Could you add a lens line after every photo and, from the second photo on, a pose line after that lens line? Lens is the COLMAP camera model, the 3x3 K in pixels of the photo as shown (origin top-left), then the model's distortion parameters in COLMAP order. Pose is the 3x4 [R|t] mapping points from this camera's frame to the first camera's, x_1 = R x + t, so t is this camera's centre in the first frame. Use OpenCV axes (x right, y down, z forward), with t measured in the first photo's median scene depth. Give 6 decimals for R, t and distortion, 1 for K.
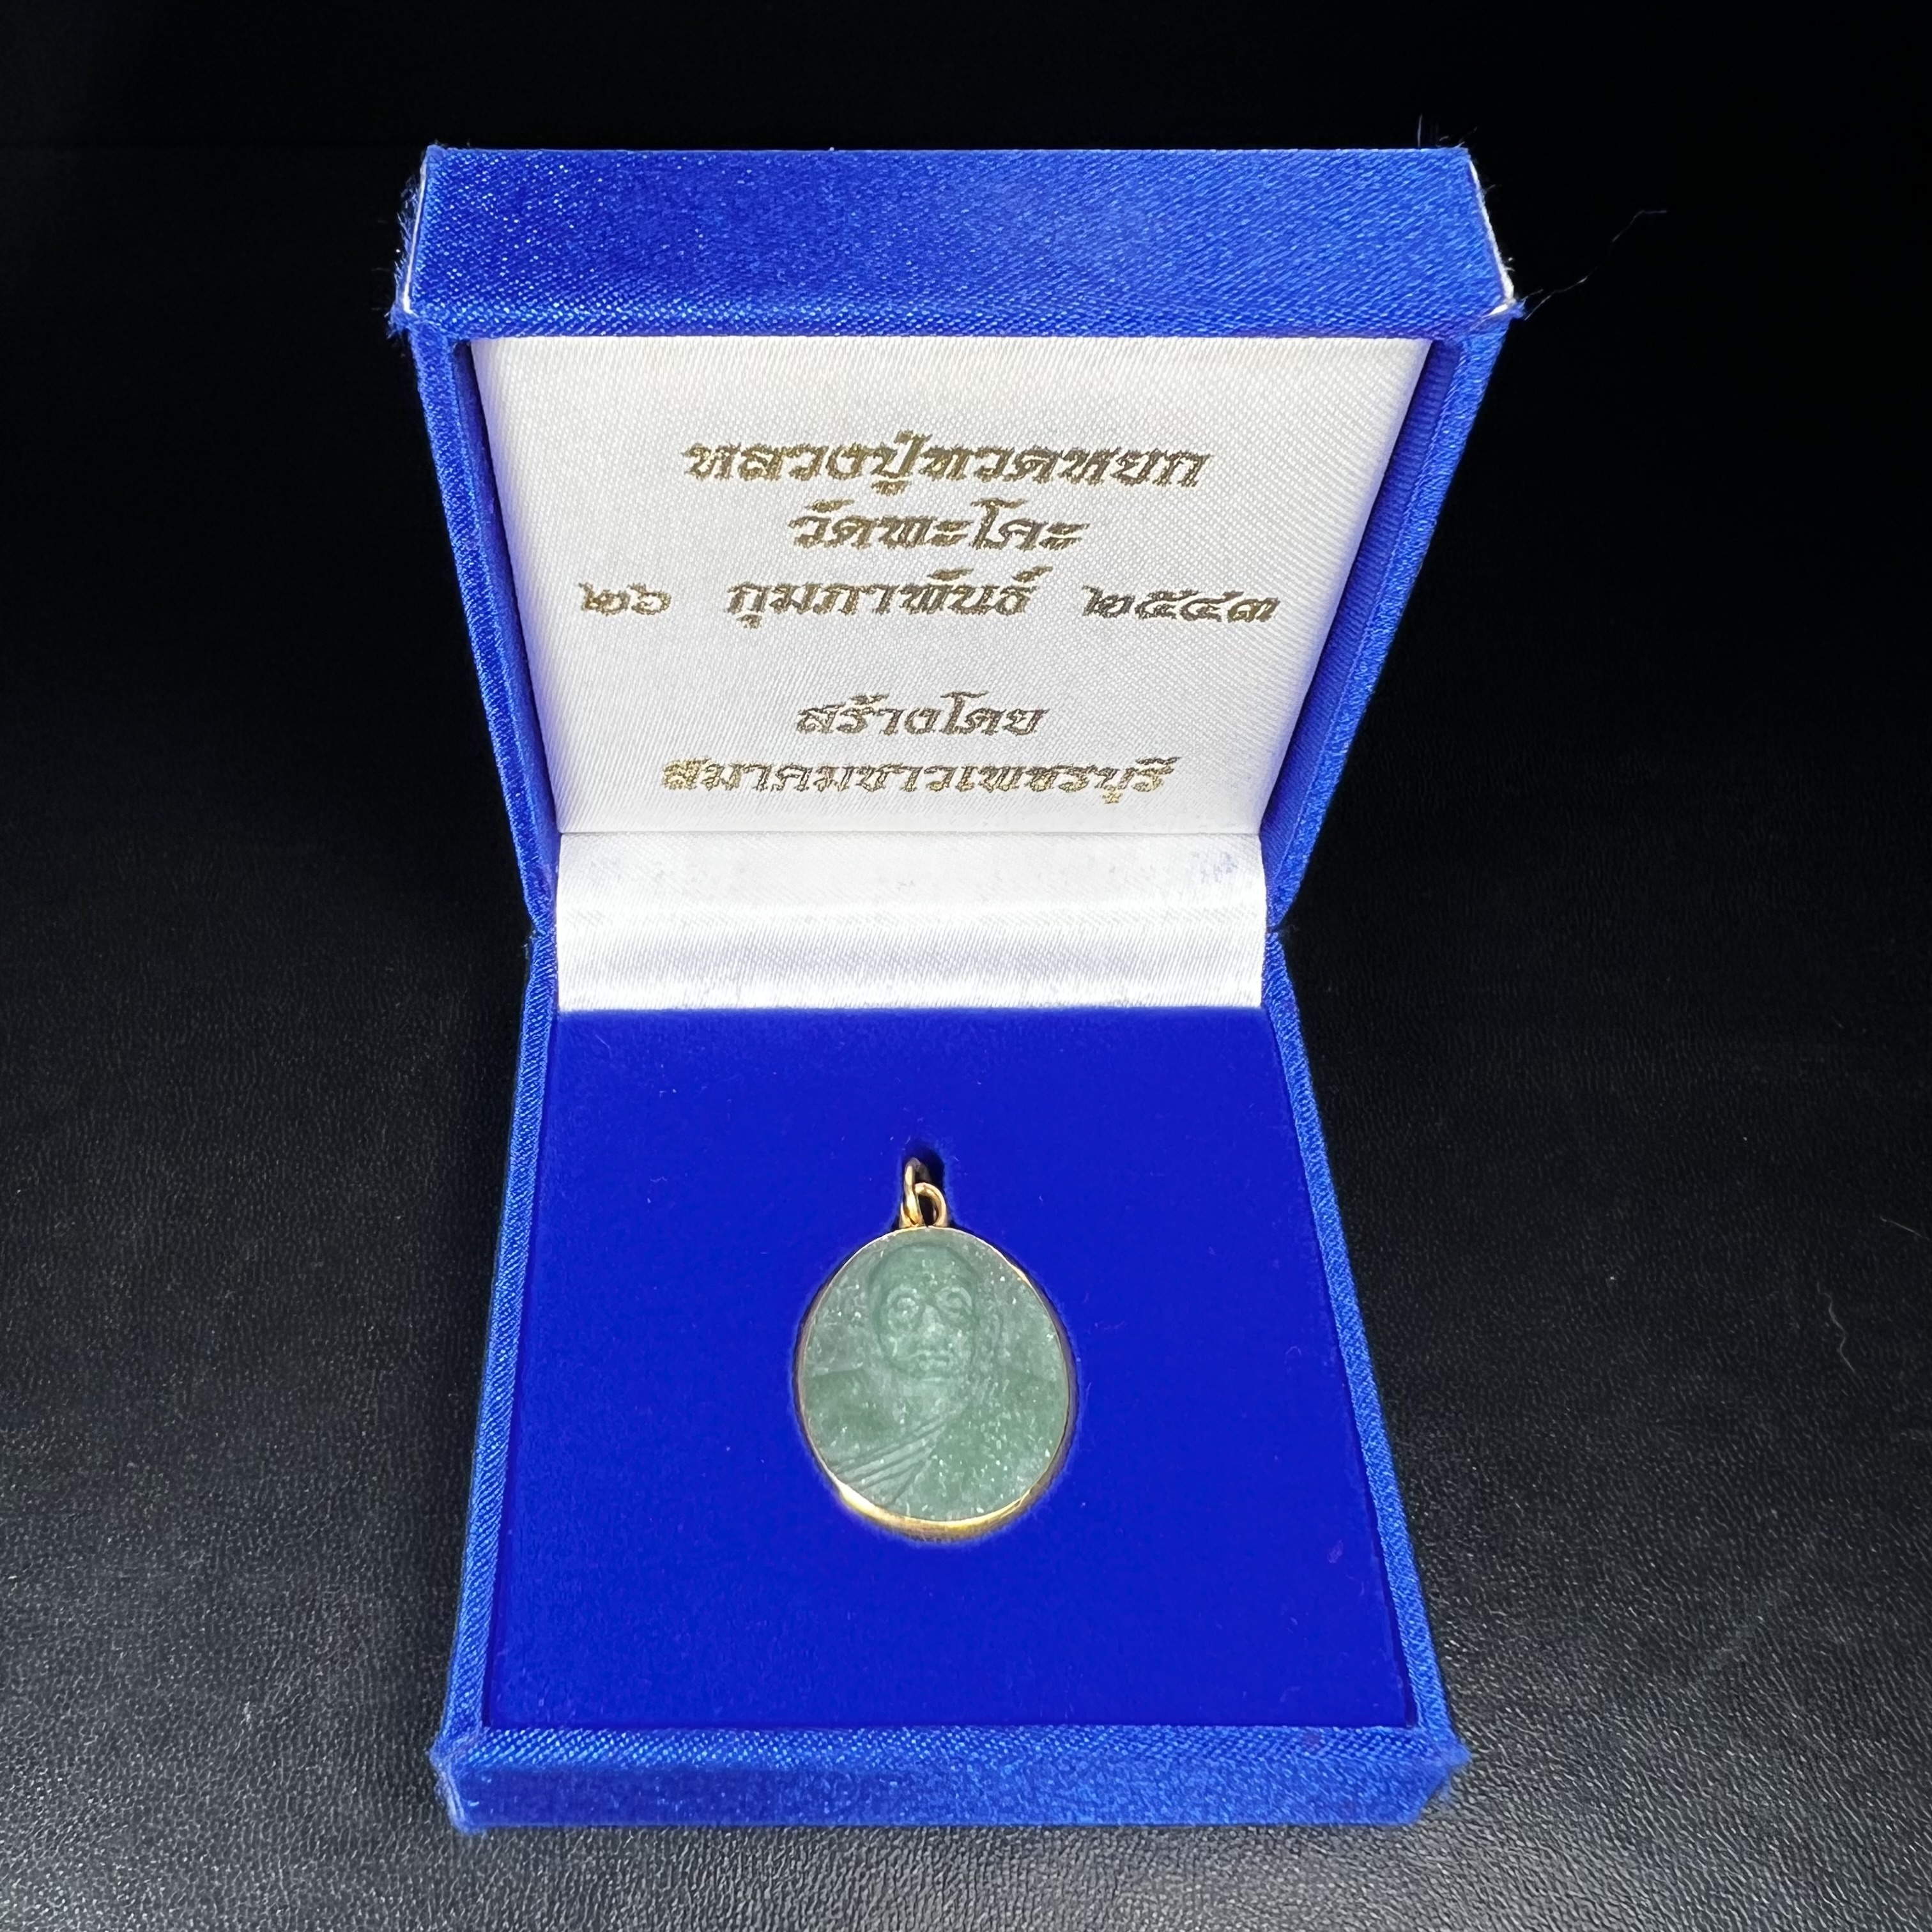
lens RADIAL K [[2380.3, 0, 964.3], [0, 2380.3, 966.1], [0, 0, 1]] dist [0.004564, 0.000000]
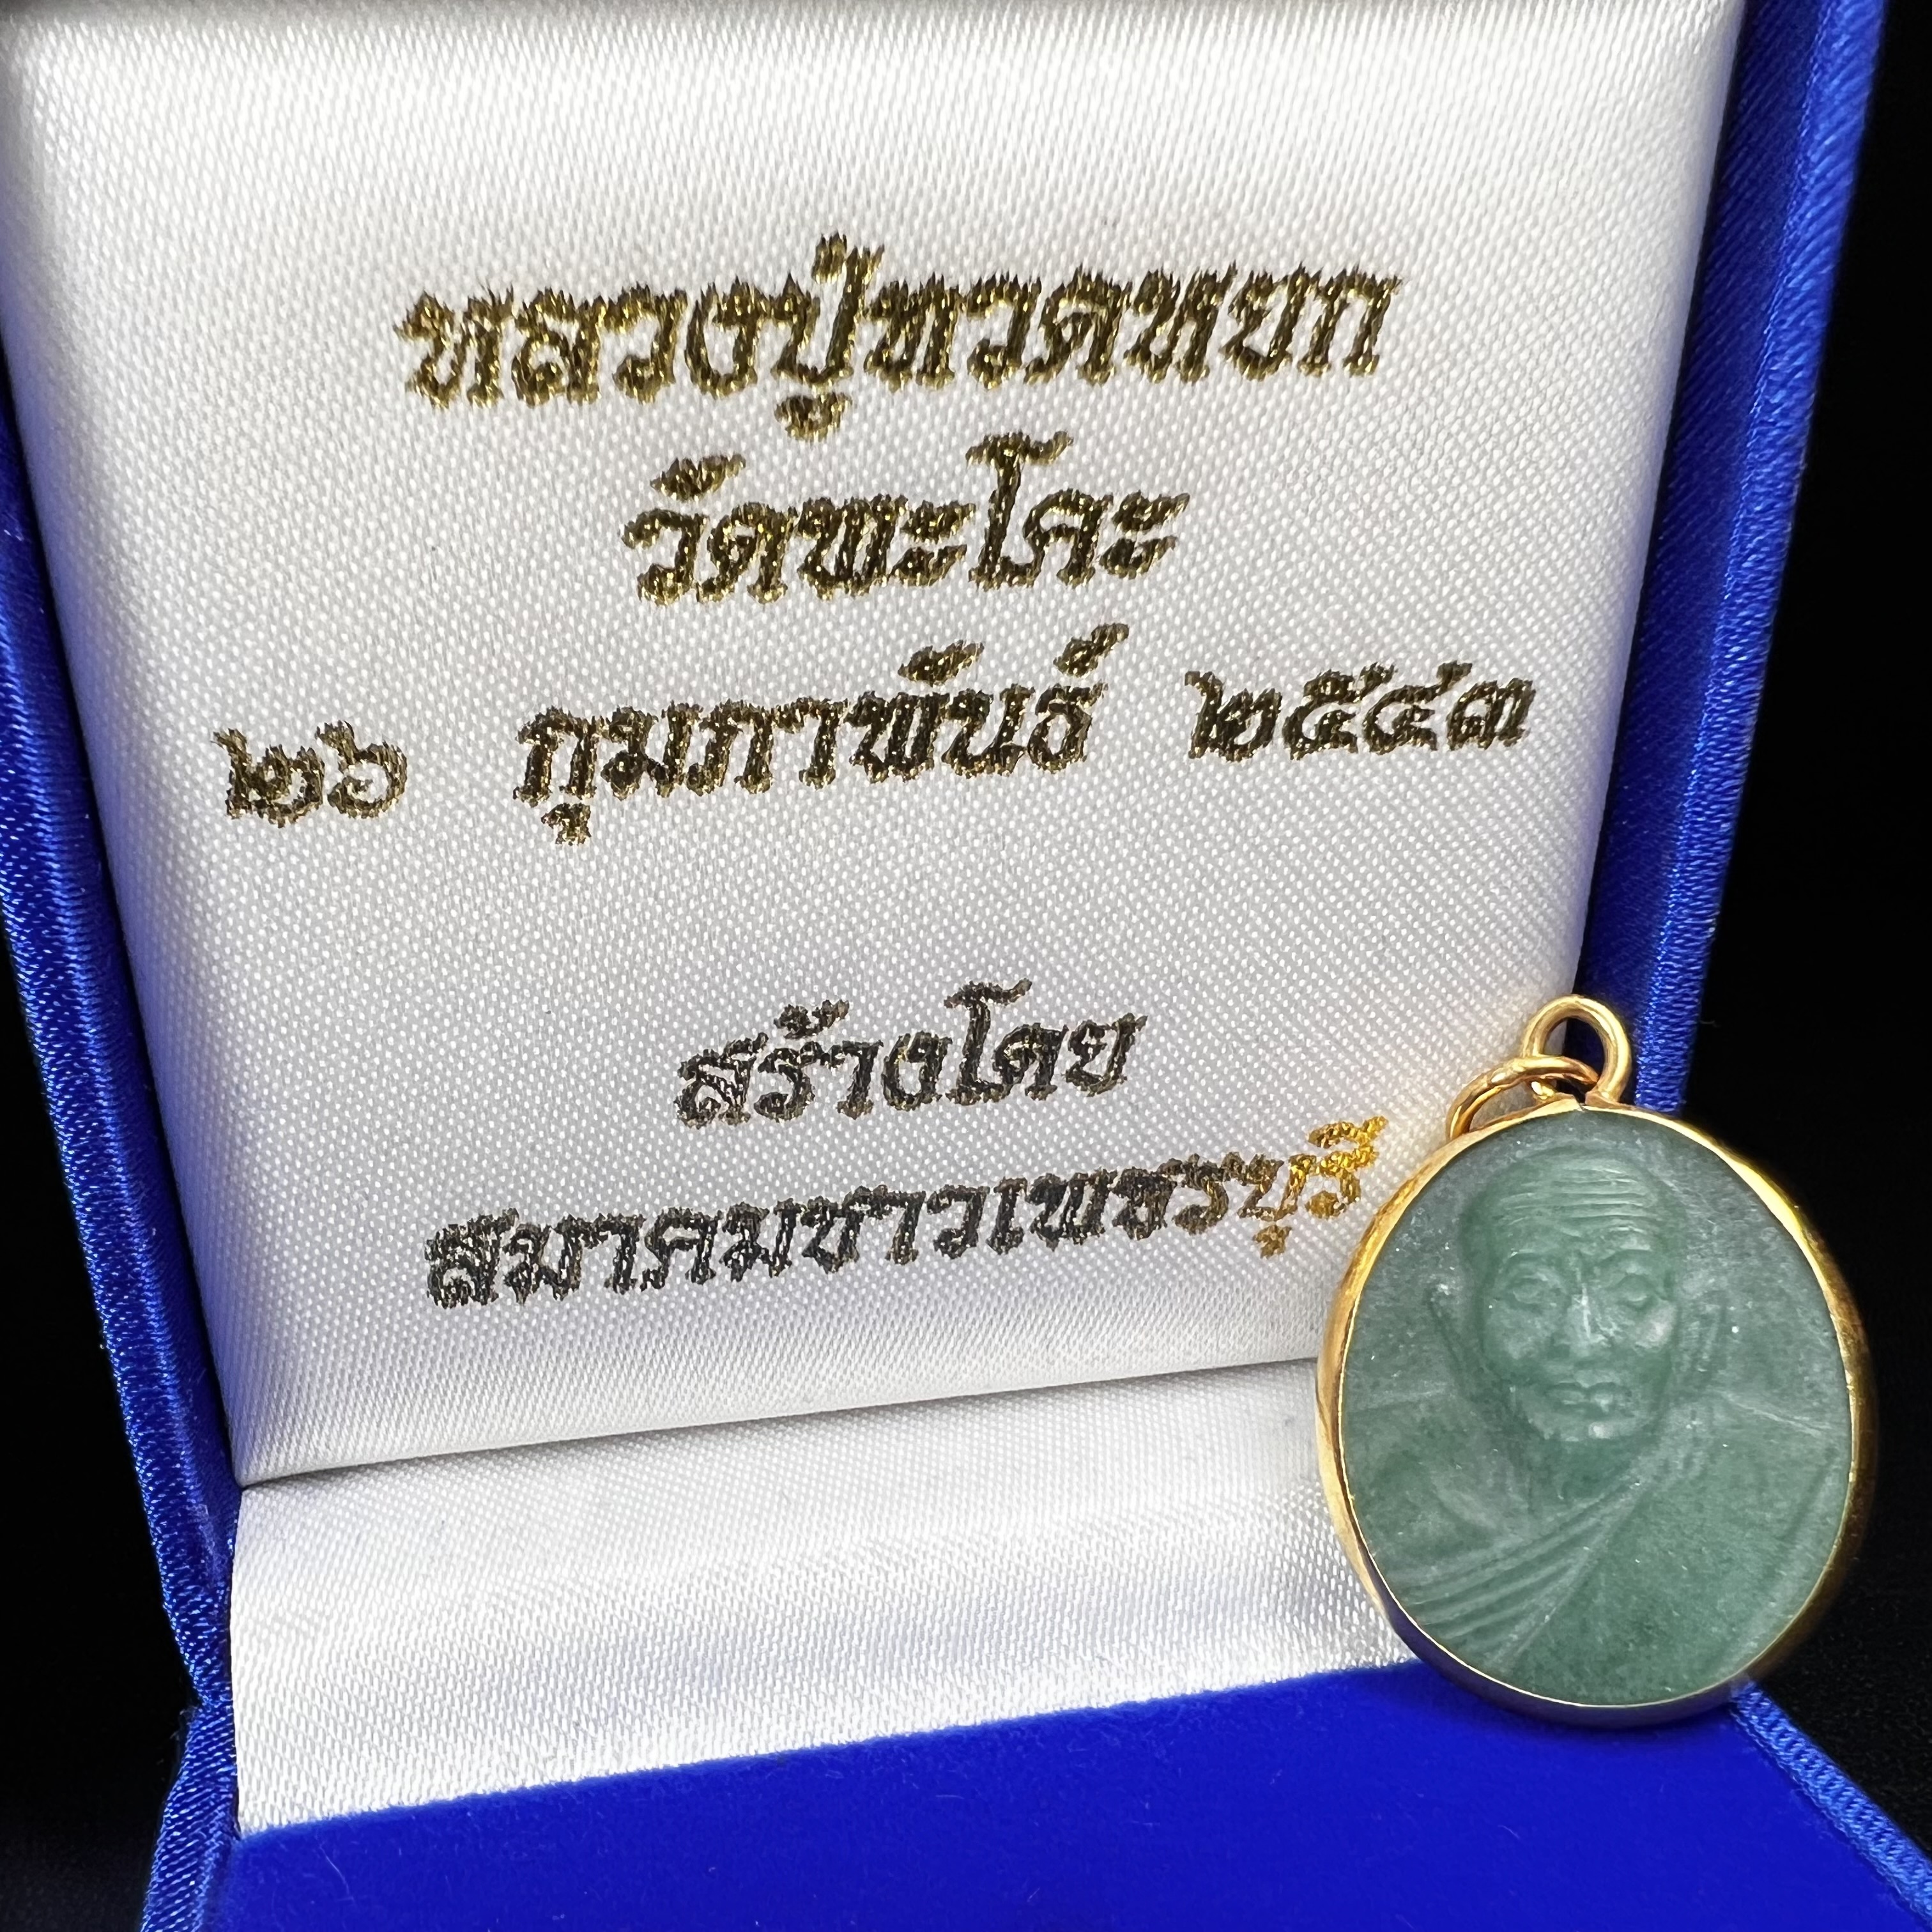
lens RADIAL K [[2380.3, 0, 969.8], [0, 2380.3, 966.0], [0, 0, 1]] dist [0.004564, 0.000000]
pose [[0.984220, -0.133618, 0.116008, -0.068681], [0.174230, 0.846297, -0.503415, 0.156285], [-0.030912, 0.515683, 0.856222, 0.576412]]
